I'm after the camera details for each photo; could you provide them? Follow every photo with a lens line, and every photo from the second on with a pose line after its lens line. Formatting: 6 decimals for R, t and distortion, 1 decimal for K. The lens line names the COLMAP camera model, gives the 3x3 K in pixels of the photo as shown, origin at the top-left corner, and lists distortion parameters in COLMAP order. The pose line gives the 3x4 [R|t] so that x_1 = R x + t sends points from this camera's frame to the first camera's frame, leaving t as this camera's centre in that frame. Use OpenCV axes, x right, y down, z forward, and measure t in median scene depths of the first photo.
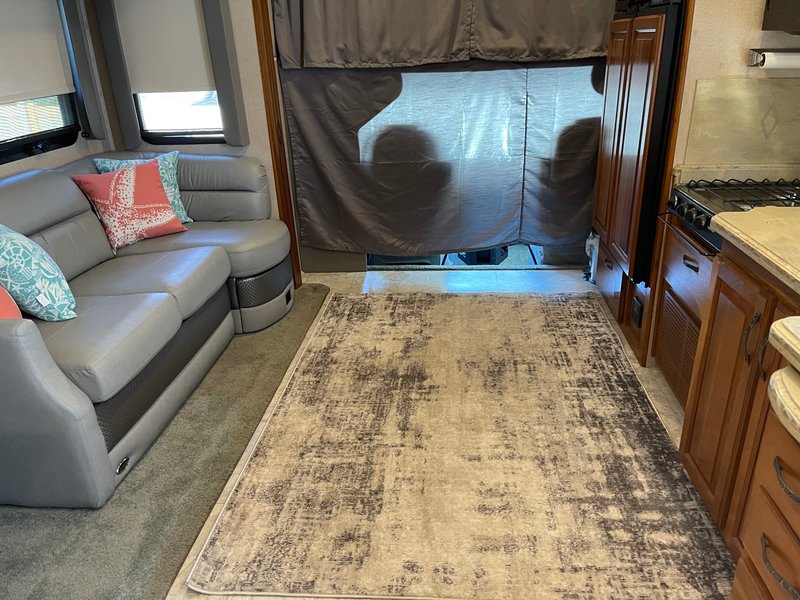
lens RADIAL K [[602.7, 0, 402.7], [0, 602.7, 296.8], [0, 0, 1]] dist [0.044095, -0.047633]
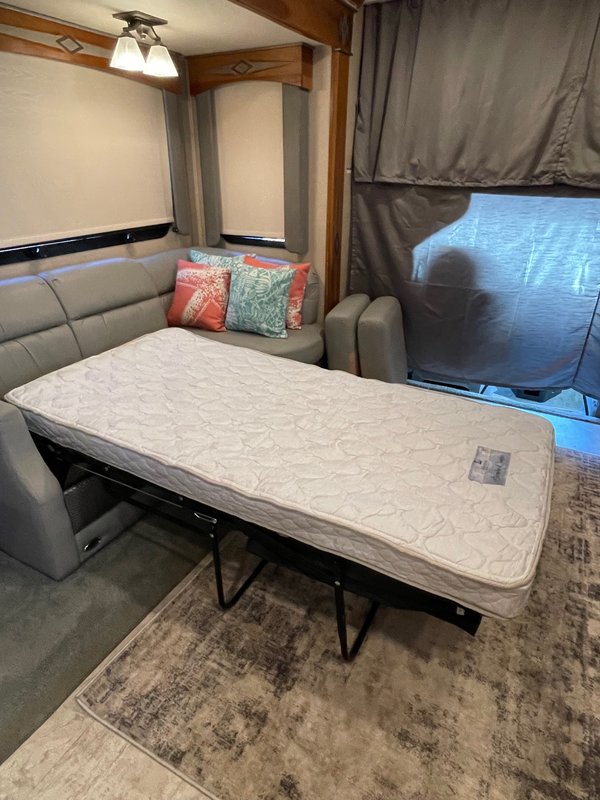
lens RADIAL K [[476.4, 0, 301.5], [0, 476.4, 392.1], [0, 0, 1]] dist [-0.016445, 0.008105]
pose [[0.914966, 0.211676, -0.343557, 0.077628], [-0.191014, 0.977140, 0.093333, -0.088920], [0.355460, -0.019773, 0.934483, 0.216841]]
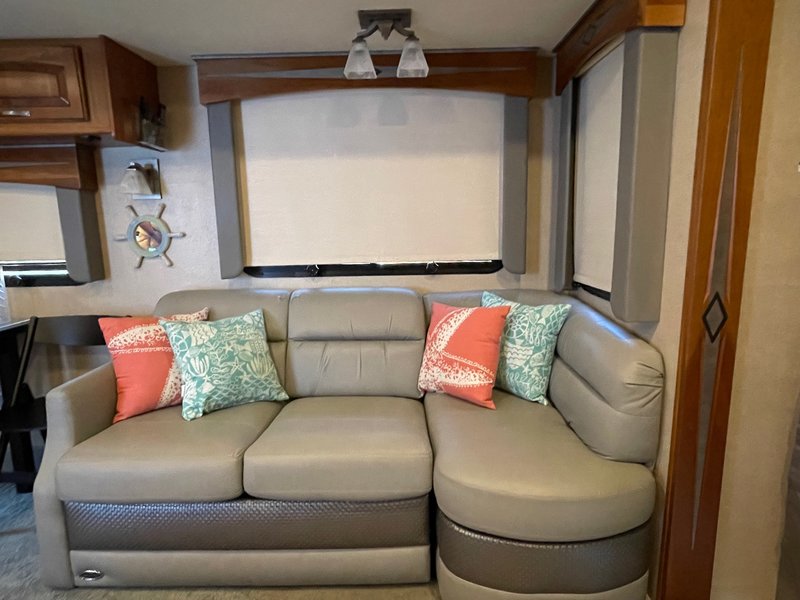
lens RADIAL K [[476.4, 0, 403.9], [0, 476.4, 297.0], [0, 0, 1]] dist [-0.016445, 0.008105]
pose [[0.077293, 0.189710, -0.978793, 0.138886], [-0.366589, 0.918366, 0.149050, -0.260054], [0.927167, 0.347294, 0.140529, 0.750139]]
